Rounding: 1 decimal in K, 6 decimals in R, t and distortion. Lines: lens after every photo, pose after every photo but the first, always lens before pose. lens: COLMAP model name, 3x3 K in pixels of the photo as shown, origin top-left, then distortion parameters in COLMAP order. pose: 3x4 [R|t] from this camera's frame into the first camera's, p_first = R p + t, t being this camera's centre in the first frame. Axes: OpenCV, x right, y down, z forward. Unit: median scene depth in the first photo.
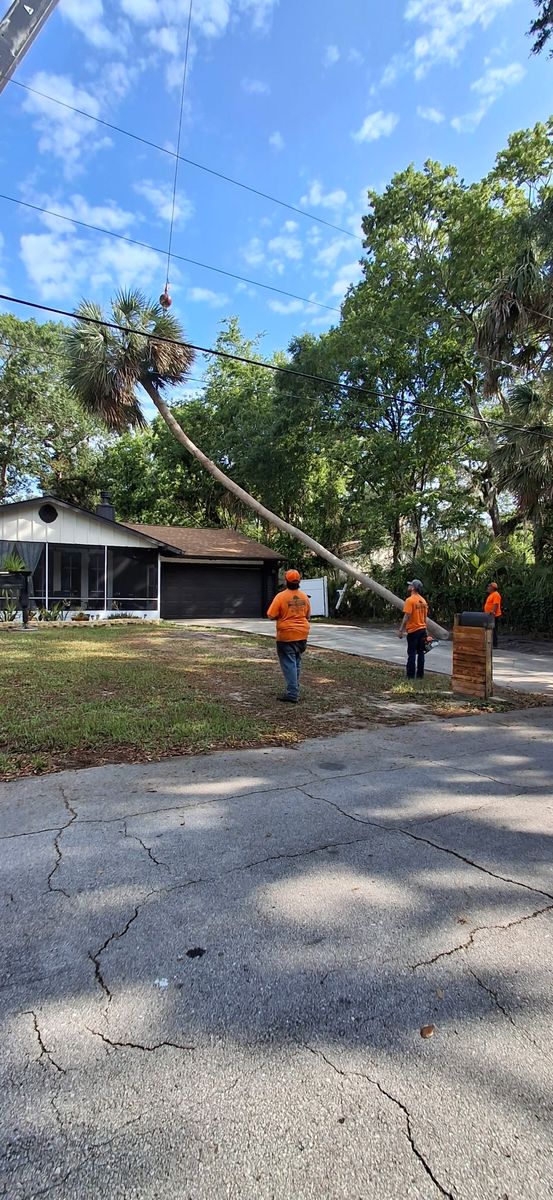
lens RADIAL K [[561.9, 0, 276.5], [0, 561.9, 600.0], [0, 0, 1]] dist [-0.019298, -0.000138]
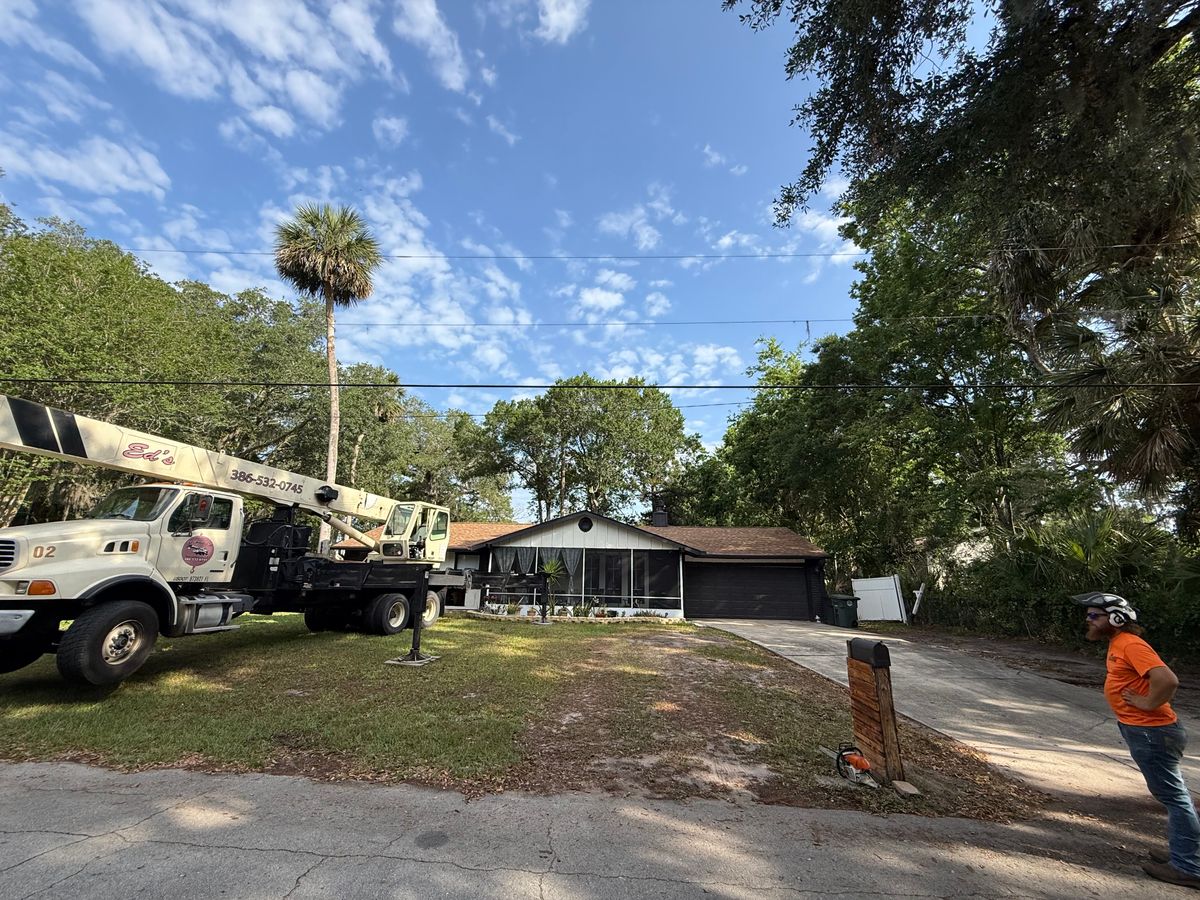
lens RADIAL K [[485.9, 0, 628.0], [0, 485.9, 443.9], [0, 0, 1]] dist [0.000832, 0.000036]
pose [[0.815078, -0.150751, -0.559395, 0.187929], [-0.017435, 0.958733, -0.283773, -0.013609], [0.579090, 0.241050, 0.778813, 0.110138]]
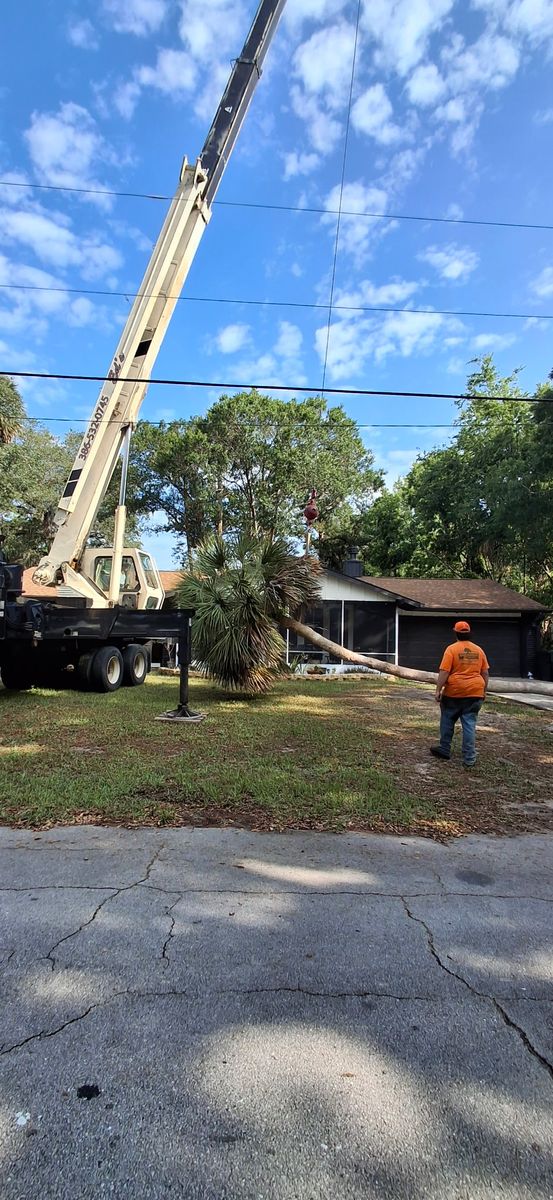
lens RADIAL K [[564.6, 0, 276.5], [0, 564.6, 600.0], [0, 0, 1]] dist [0.002918, -0.000980]
pose [[0.874619, -0.030840, -0.483829, 0.055824], [-0.015989, 0.995597, -0.092364, -0.000721], [0.484547, 0.088519, 0.870275, 0.038520]]
